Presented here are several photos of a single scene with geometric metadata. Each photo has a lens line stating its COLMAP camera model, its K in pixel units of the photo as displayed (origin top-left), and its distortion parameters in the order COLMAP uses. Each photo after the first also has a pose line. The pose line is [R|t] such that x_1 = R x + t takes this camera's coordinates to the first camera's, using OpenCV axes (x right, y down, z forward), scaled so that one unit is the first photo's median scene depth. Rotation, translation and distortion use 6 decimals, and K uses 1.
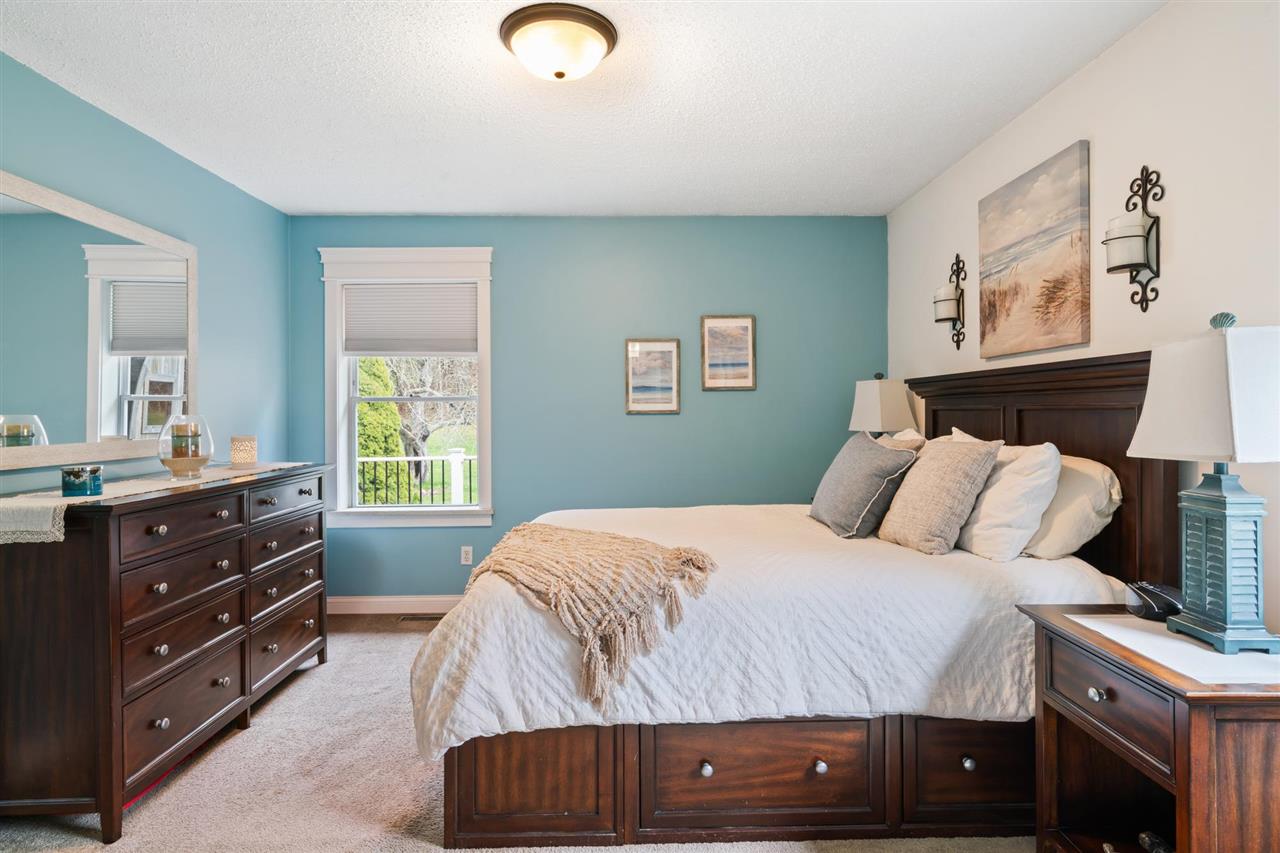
lens RADIAL K [[697.1, 0, 641.2], [0, 697.1, 417.9], [0, 0, 1]] dist [0.003139, 0.002396]
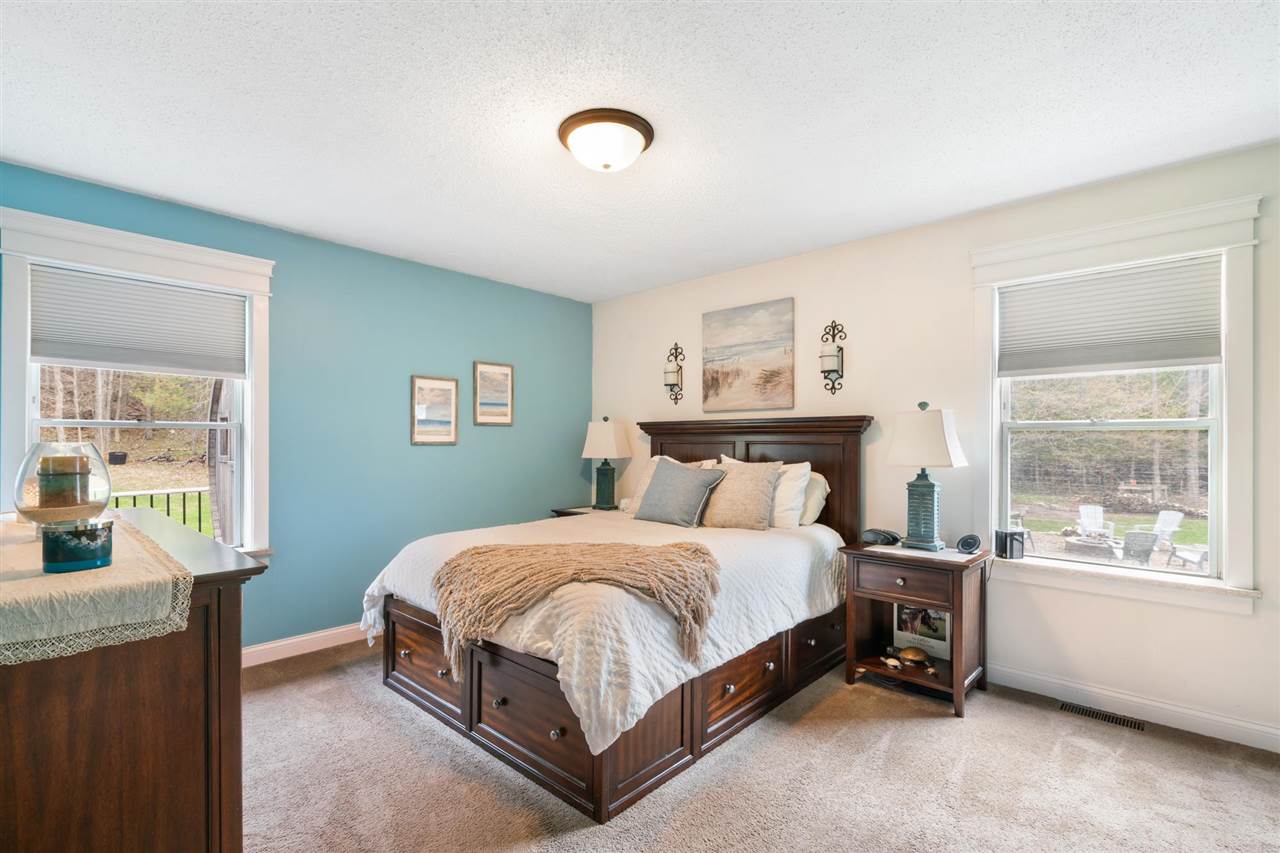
lens RADIAL K [[580.0, 0, 625.9], [0, 580.0, 445.7], [0, 0, 1]] dist [-0.010201, 0.002095]
pose [[0.699100, 0.004898, 0.715007, -0.743068], [-0.000552, 0.999980, -0.006310, 0.001967], [-0.715024, 0.004016, 0.699089, 0.246874]]
